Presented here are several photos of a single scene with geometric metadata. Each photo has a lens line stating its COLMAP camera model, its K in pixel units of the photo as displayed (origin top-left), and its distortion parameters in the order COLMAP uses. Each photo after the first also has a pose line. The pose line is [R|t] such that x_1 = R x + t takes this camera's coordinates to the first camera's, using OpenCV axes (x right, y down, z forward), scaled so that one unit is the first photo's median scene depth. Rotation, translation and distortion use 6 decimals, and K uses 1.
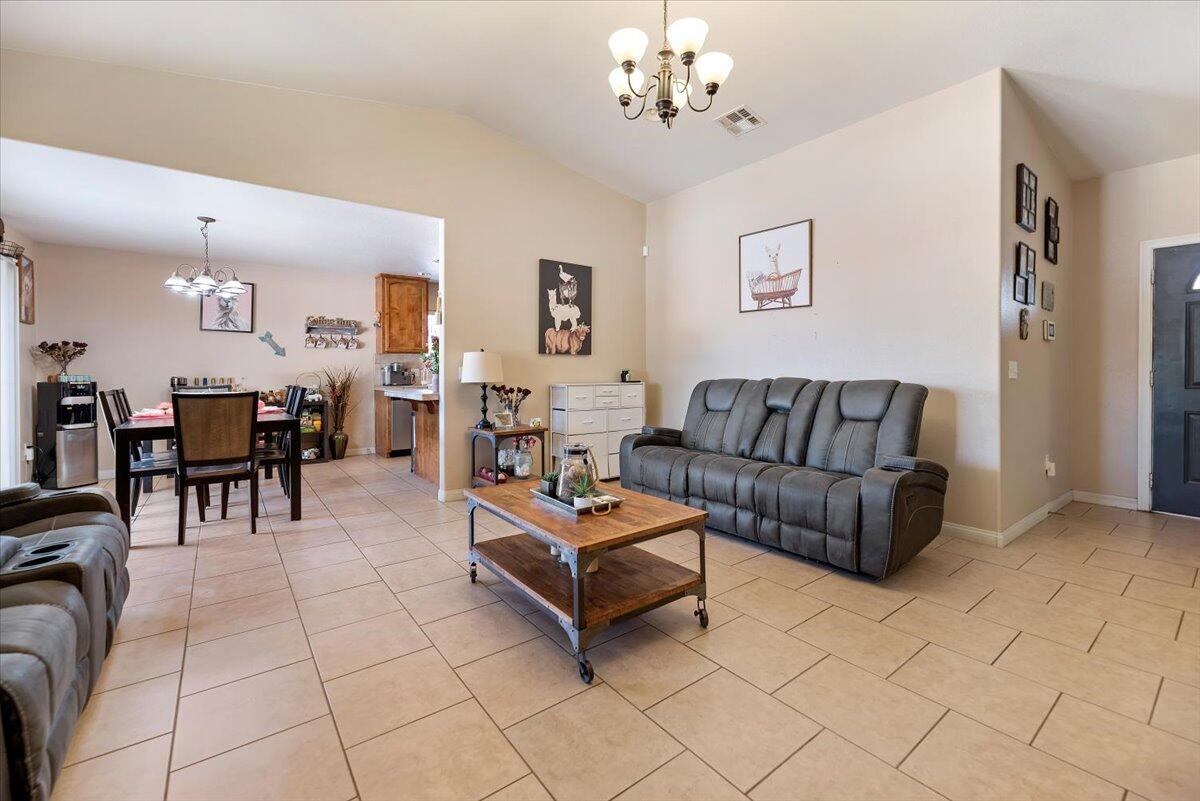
lens RADIAL K [[493.0, 0, 595.7], [0, 493.0, 373.6], [0, 0, 1]] dist [0.000344, -0.000213]
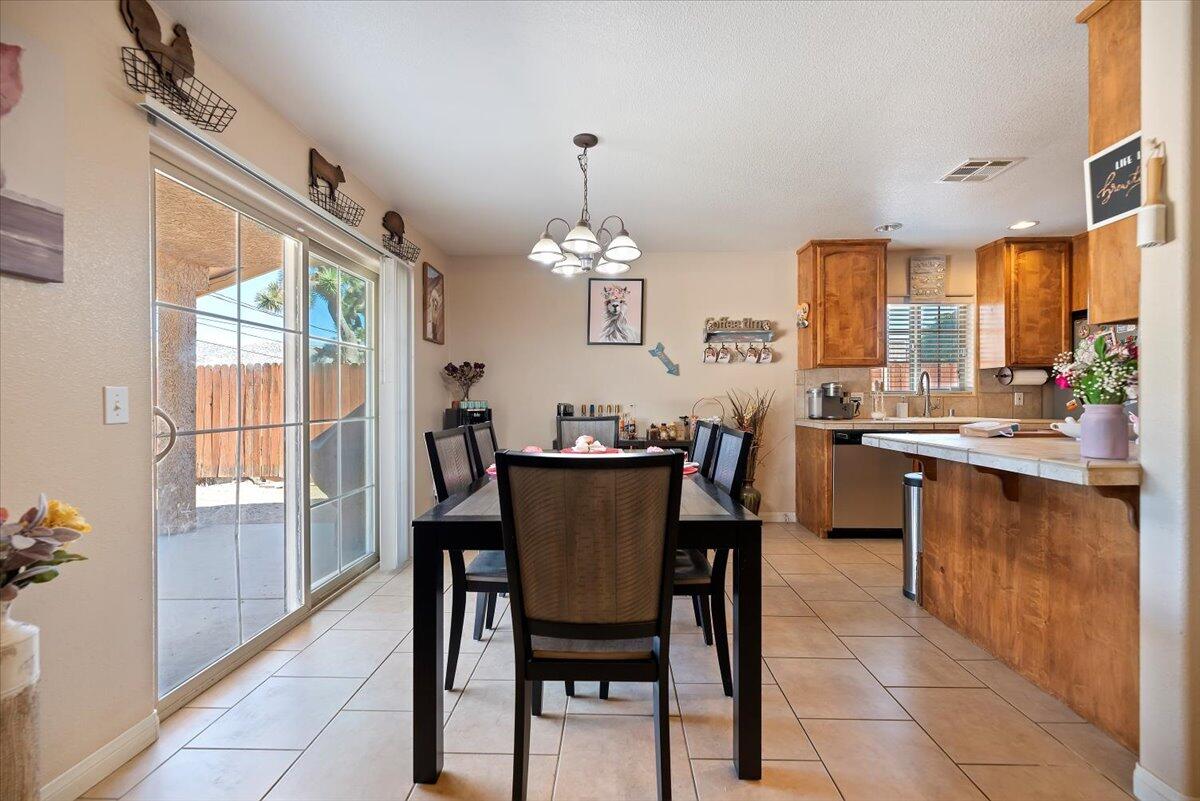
lens RADIAL K [[504.6, 0, 600.0], [0, 504.6, 400.5], [0, 0, 1]] dist [0.000230, -0.000346]
pose [[0.781461, 0.005097, -0.623934, -0.284280], [-0.002473, 0.999984, 0.005071, -0.002522], [0.623950, -0.002419, 0.781461, 0.383719]]
